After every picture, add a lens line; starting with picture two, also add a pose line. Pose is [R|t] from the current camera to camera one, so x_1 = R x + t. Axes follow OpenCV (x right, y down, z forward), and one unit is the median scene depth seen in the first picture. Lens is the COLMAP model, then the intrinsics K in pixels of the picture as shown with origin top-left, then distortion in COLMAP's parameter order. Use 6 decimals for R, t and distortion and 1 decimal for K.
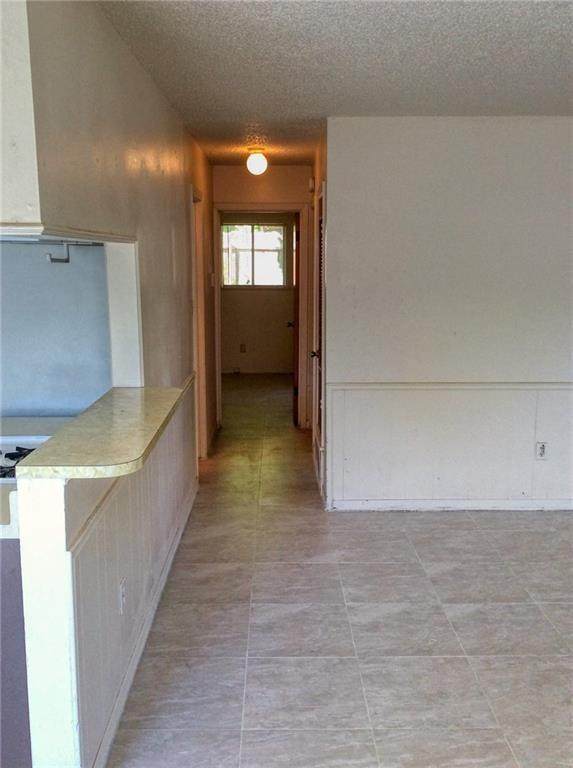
lens RADIAL K [[699.9, 0, 292.5], [0, 699.9, 382.0], [0, 0, 1]] dist [0.063068, 0.000000]
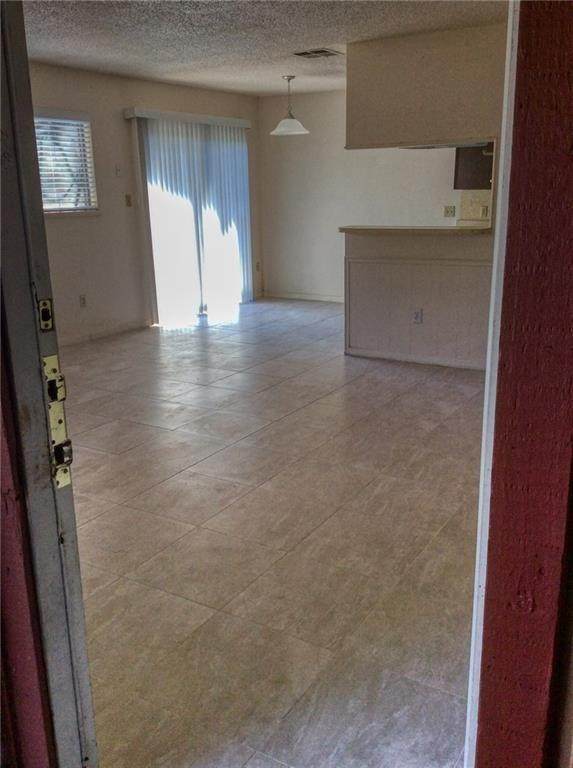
lens RADIAL K [[689.6, 0, 285.6], [0, 689.6, 379.5], [0, 0, 1]] dist [0.047623, -0.009579]
pose [[-0.533575, 0.228060, -0.814424, 1.317653], [-0.133138, 0.928301, 0.347175, -0.151221], [0.835207, 0.293675, -0.464955, 1.280617]]
